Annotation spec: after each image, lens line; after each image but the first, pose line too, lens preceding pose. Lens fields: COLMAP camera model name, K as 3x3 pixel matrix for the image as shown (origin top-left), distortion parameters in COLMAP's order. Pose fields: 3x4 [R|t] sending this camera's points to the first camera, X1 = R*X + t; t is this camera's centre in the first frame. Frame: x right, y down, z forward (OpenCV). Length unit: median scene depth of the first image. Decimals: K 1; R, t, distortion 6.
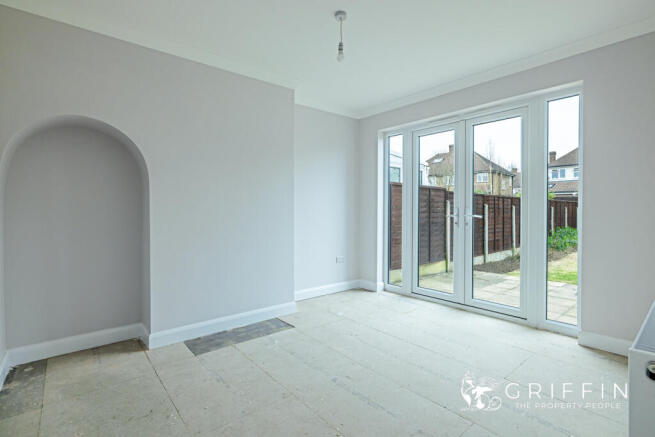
lens RADIAL K [[318.7, 0, 326.4], [0, 318.7, 216.7], [0, 0, 1]] dist [0.000717, 0.000361]
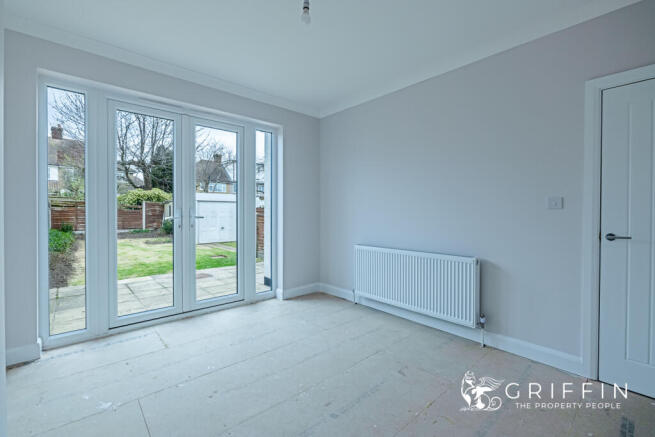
lens RADIAL K [[288.0, 0, 326.1], [0, 288.0, 219.4], [0, 0, 1]] dist [-0.002266, -0.000666]
pose [[-0.034393, -0.029802, 0.998964, -0.490055], [0.017345, 0.999387, 0.030412, -0.019182], [-0.999258, 0.018373, -0.033855, 0.710905]]
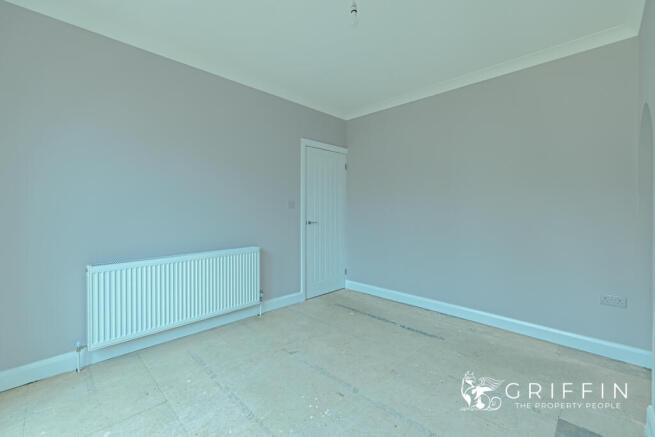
lens RADIAL K [[278.5, 0, 329.8], [0, 278.5, 212.4], [0, 0, 1]] dist [0.003718, 0.000229]
pose [[-0.993844, -0.005356, -0.110662, 0.133288], [-0.008148, 0.999659, 0.024796, -0.024864], [0.110491, 0.025545, -0.993549, 1.233342]]
